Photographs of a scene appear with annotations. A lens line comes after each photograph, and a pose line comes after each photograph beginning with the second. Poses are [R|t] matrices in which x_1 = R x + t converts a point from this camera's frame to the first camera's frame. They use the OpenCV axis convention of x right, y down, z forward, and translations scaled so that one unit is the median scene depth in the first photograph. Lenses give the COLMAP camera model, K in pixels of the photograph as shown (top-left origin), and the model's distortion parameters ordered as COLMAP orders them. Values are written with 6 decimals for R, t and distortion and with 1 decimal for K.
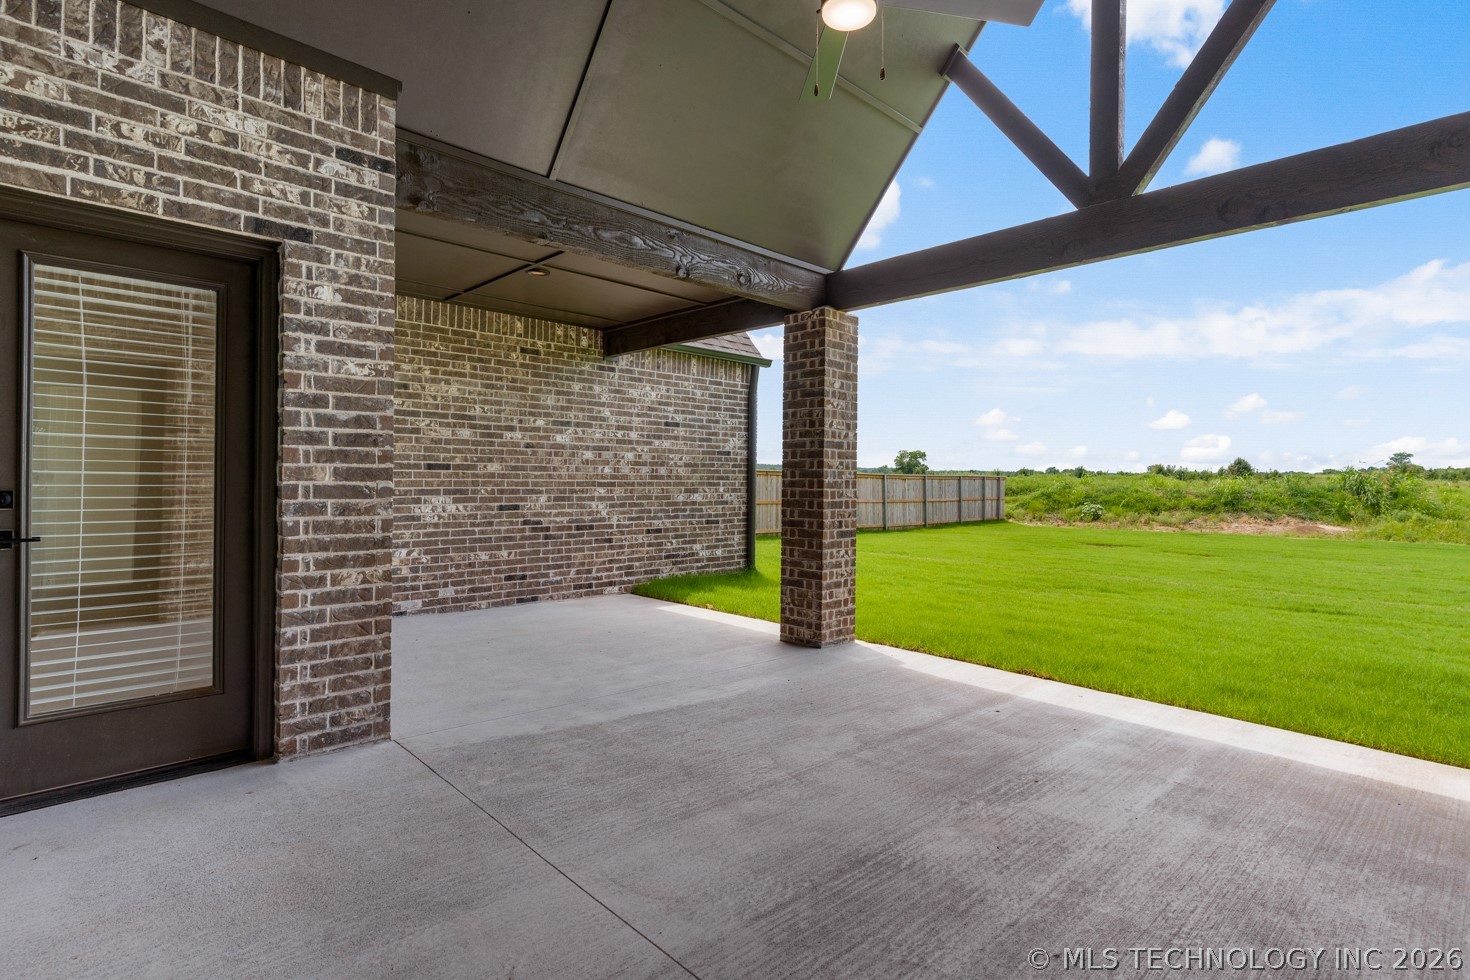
lens RADIAL K [[713.0, 0, 742.7], [0, 713.0, 482.9], [0, 0, 1]] dist [0.003278, 0.000519]
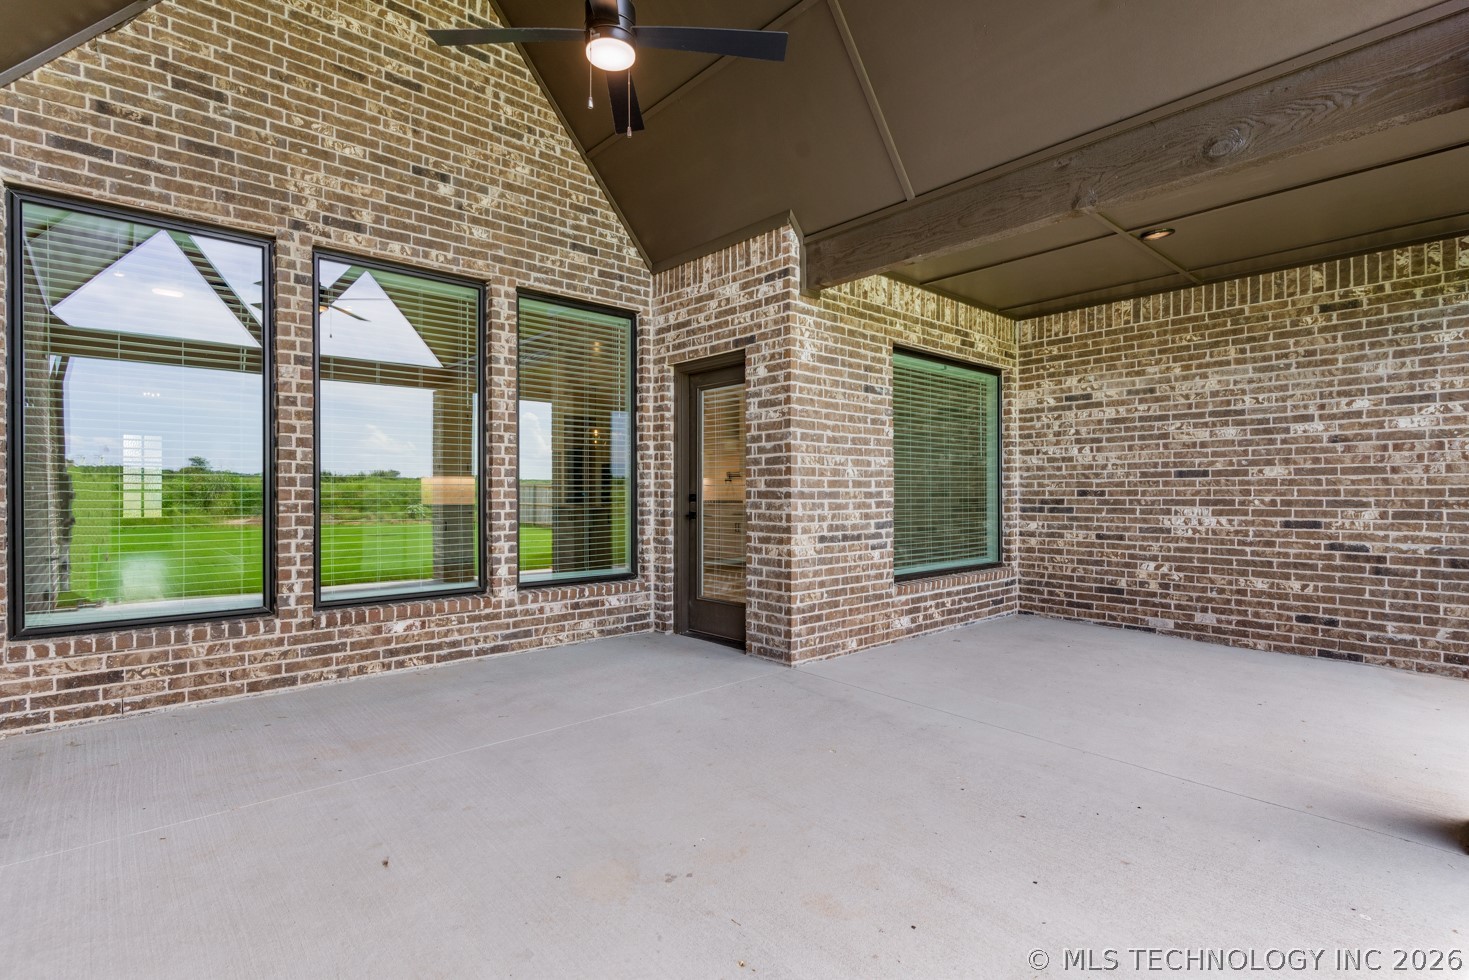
lens RADIAL K [[712.5, 0, 743.8], [0, 712.5, 493.1], [0, 0, 1]] dist [0.003278, 0.000519]
pose [[-0.025903, -0.010227, -0.999612, 0.476201], [-0.002765, 0.999945, -0.010158, 0.011861], [0.999661, 0.002501, -0.025930, 0.473152]]
